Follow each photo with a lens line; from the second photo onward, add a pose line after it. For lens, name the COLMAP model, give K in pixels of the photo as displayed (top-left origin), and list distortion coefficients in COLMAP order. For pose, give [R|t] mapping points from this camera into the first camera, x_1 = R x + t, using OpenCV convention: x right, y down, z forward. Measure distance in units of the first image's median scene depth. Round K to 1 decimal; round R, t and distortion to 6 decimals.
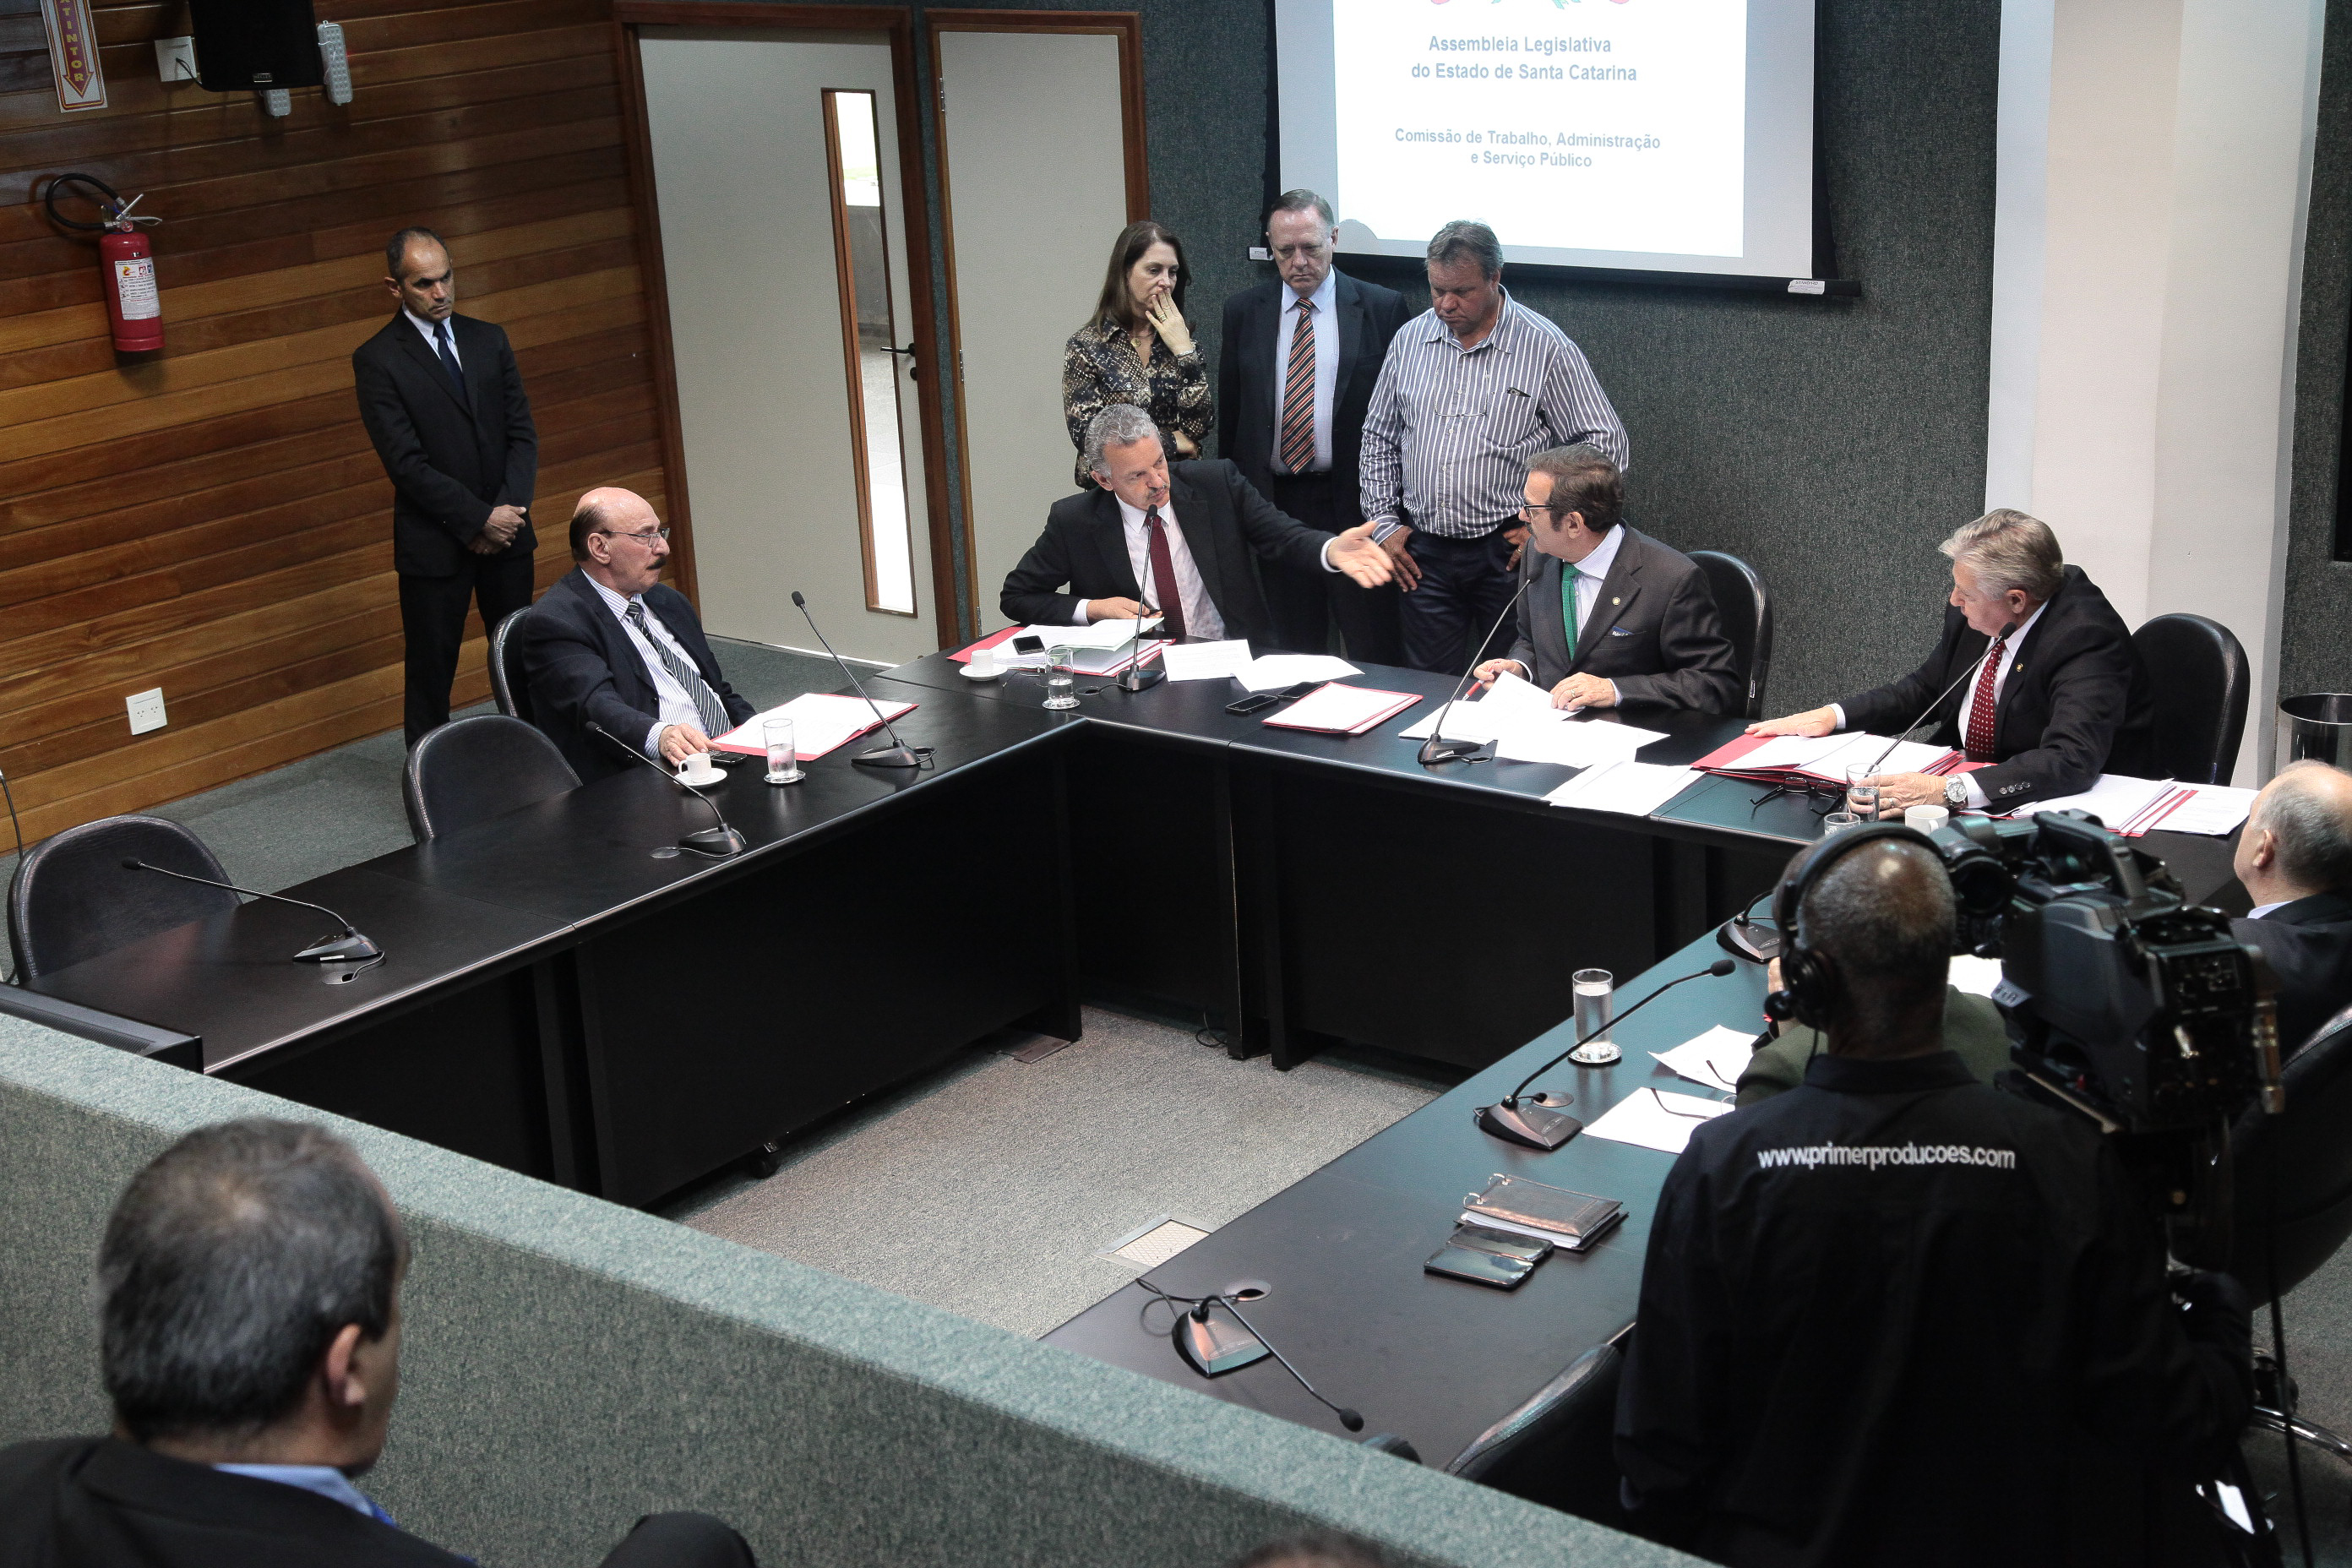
lens RADIAL K [[3307.7, 0, 1163.4], [0, 3307.7, 789.3], [0, 0, 1]] dist [0.152879, 0.061948]
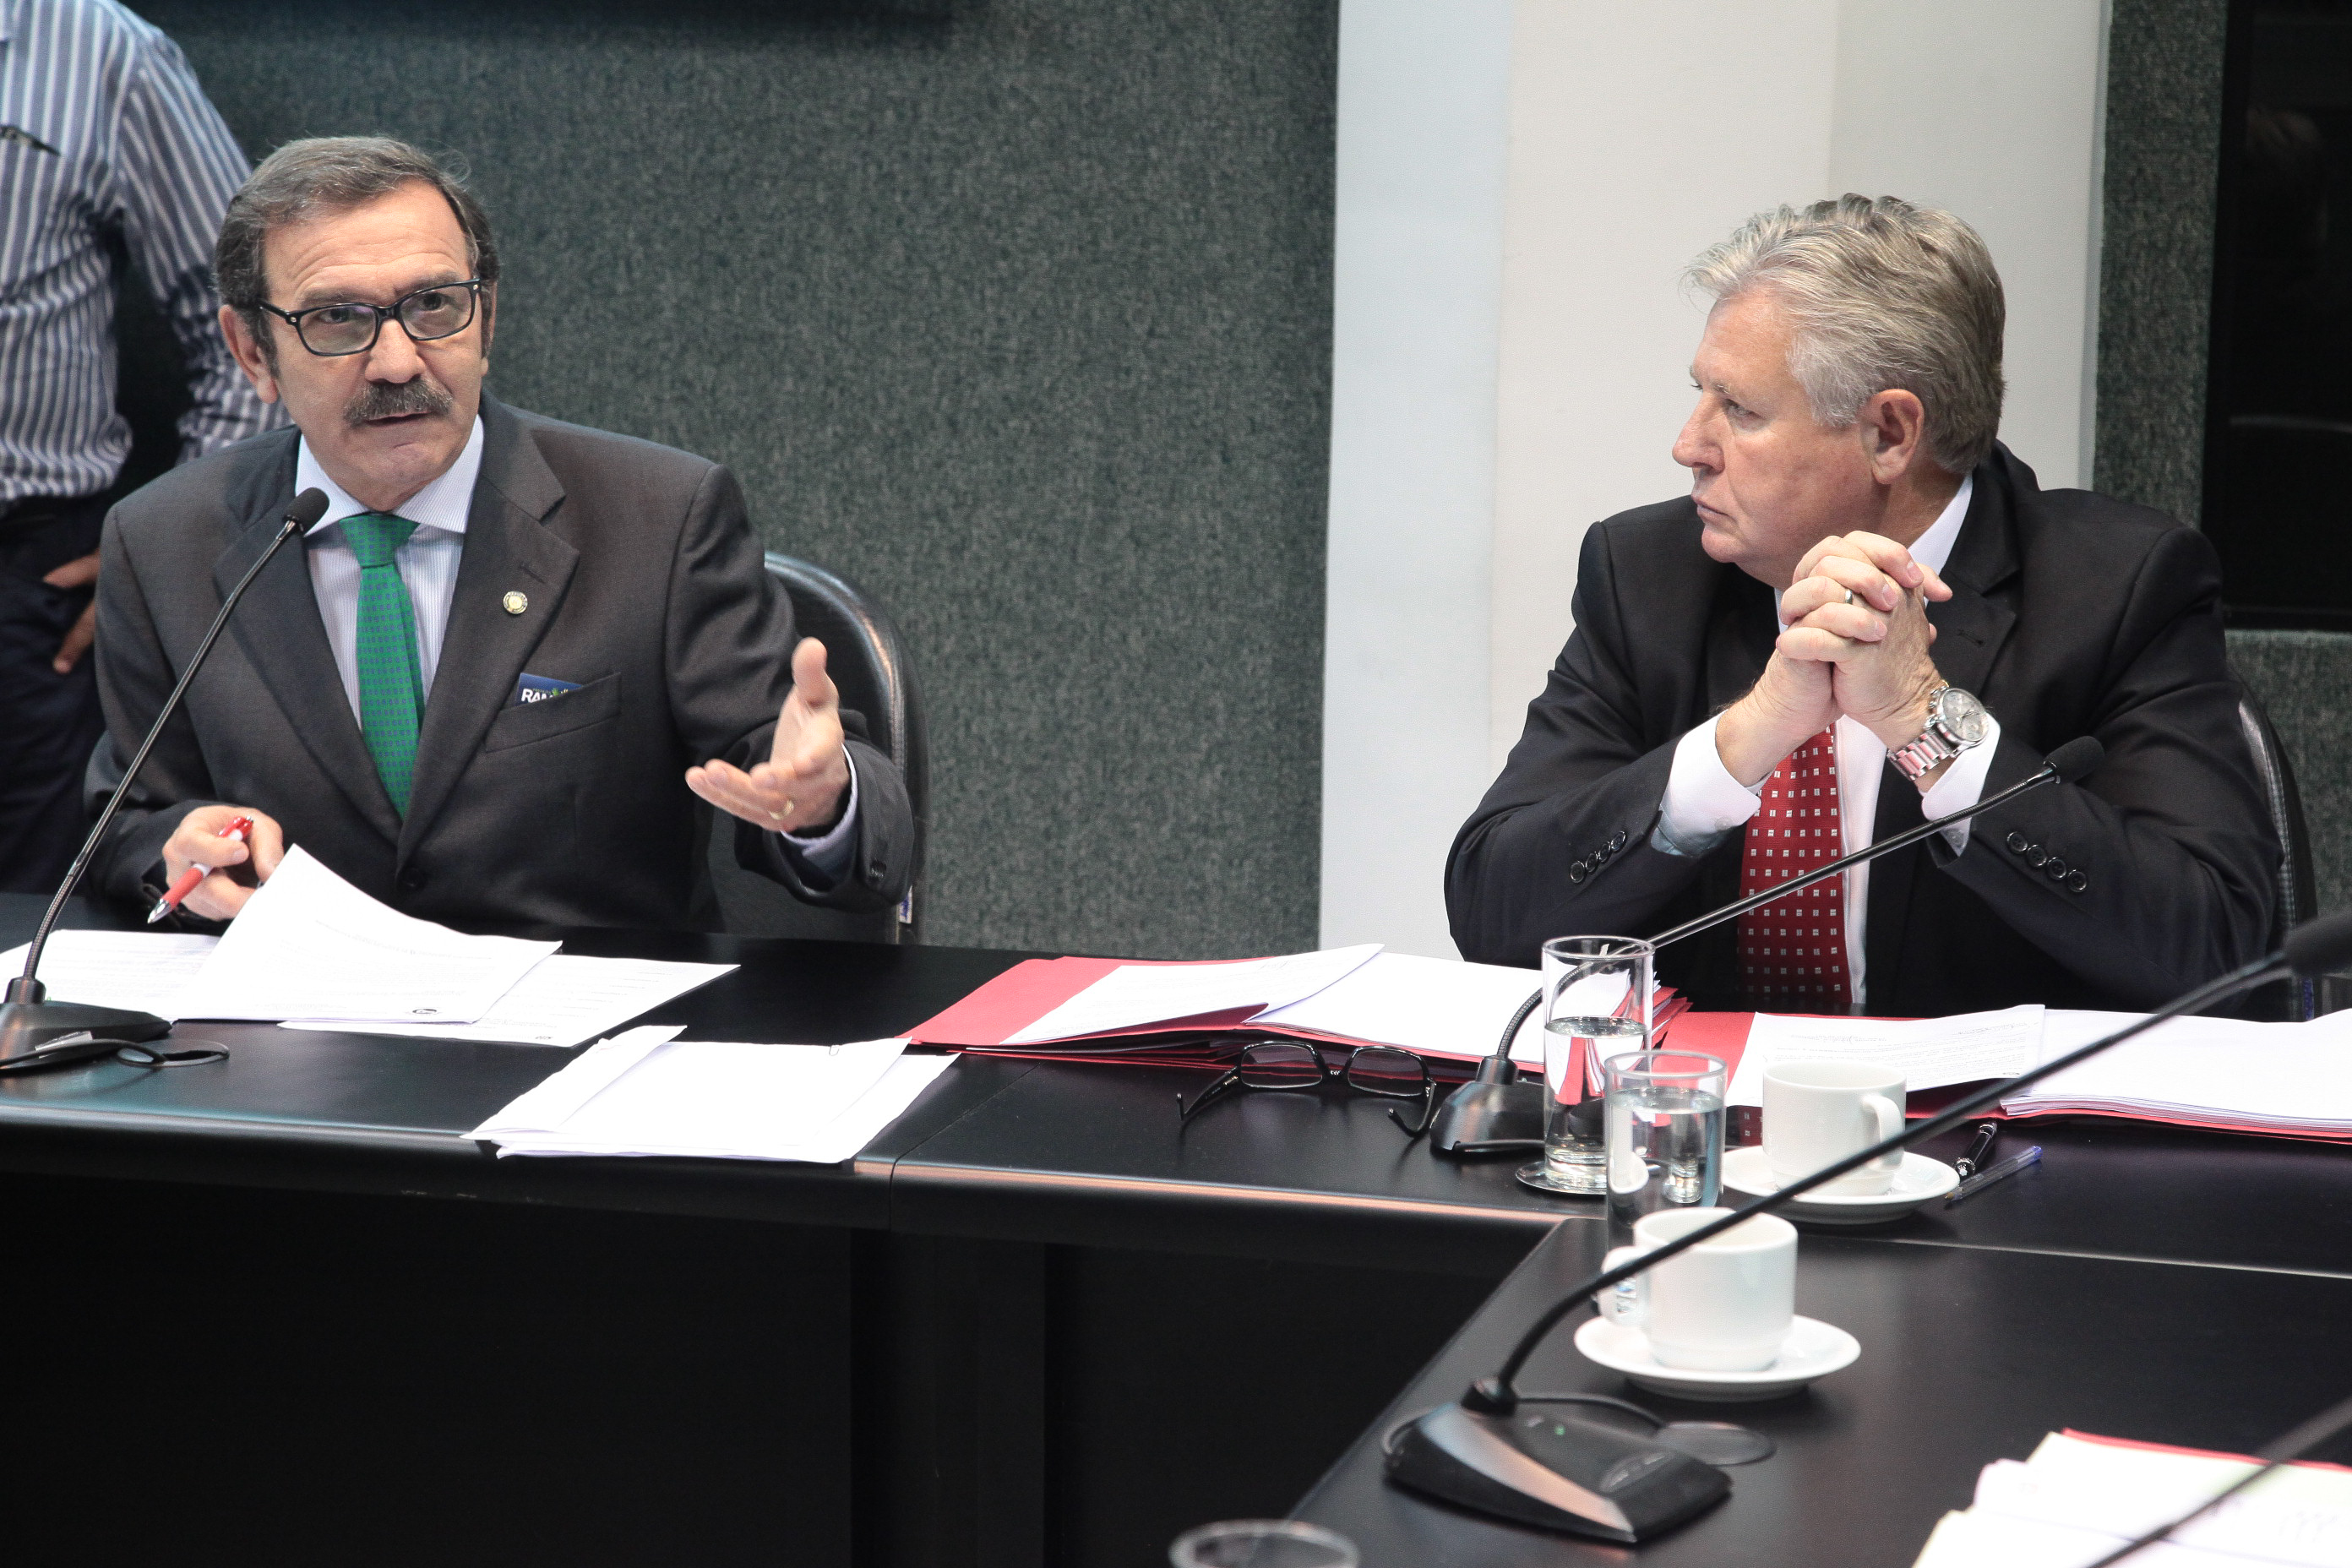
lens RADIAL K [[5263.7, 0, 1176.0], [0, 5263.7, 784.0], [0, 0, 1]] dist [0.394724, 0.004784]
pose [[0.923984, 0.007847, 0.382351, -0.003347], [0.055818, 0.986316, -0.155131, 0.037583], [-0.378337, 0.164681, 0.910902, 0.438769]]
